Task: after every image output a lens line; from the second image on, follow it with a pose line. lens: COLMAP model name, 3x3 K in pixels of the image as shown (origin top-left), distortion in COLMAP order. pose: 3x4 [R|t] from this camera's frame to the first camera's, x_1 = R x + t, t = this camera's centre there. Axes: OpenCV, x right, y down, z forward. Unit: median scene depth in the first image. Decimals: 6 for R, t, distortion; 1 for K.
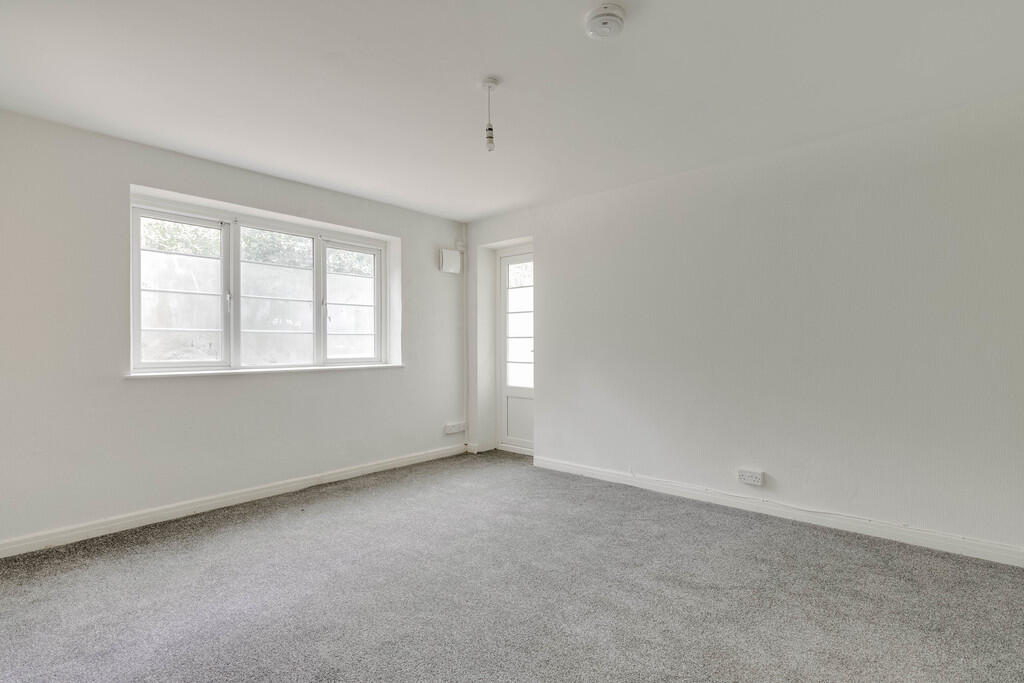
lens RADIAL K [[483.3, 0, 522.5], [0, 483.3, 346.8], [0, 0, 1]] dist [0.000164, -0.000417]
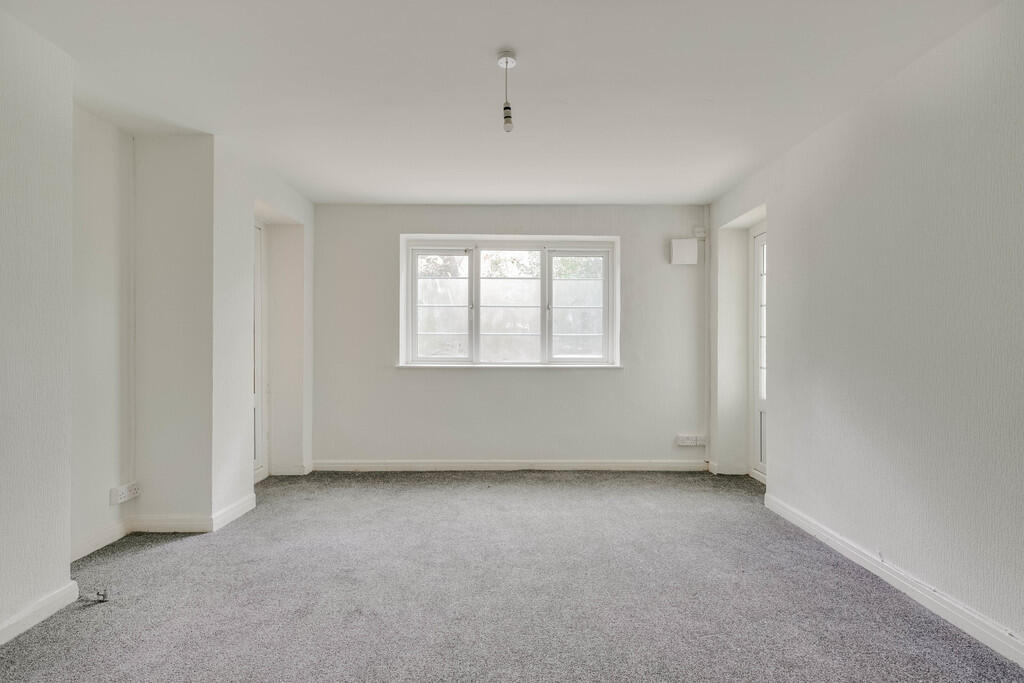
lens RADIAL K [[460.7, 0, 515.4], [0, 460.7, 343.5], [0, 0, 1]] dist [0.002249, -0.000235]
pose [[0.661756, -0.001915, -0.749717, 0.347611], [-0.006632, 0.999943, -0.008408, 0.001604], [0.749690, 0.010536, 0.661706, 0.259013]]
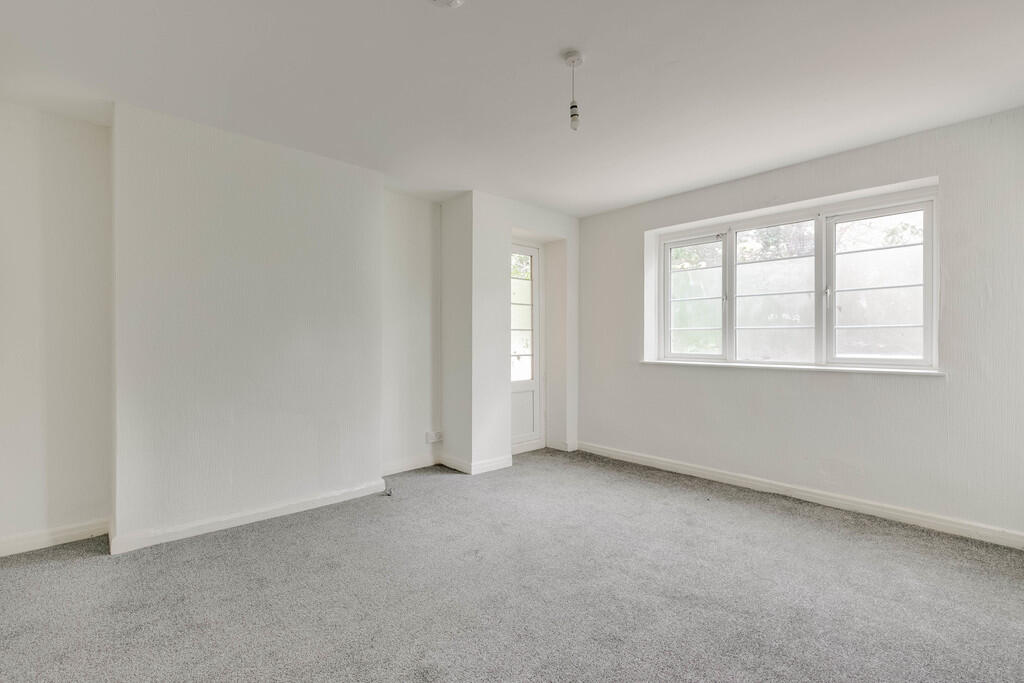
lens RADIAL K [[460.7, 0, 515.4], [0, 460.7, 343.5], [0, 0, 1]] dist [0.002249, -0.000235]
pose [[-0.114849, 0.006214, -0.993364, 0.478758], [-0.005691, 0.999960, 0.006914, -0.002072], [0.993367, 0.006448, -0.114809, 0.581962]]
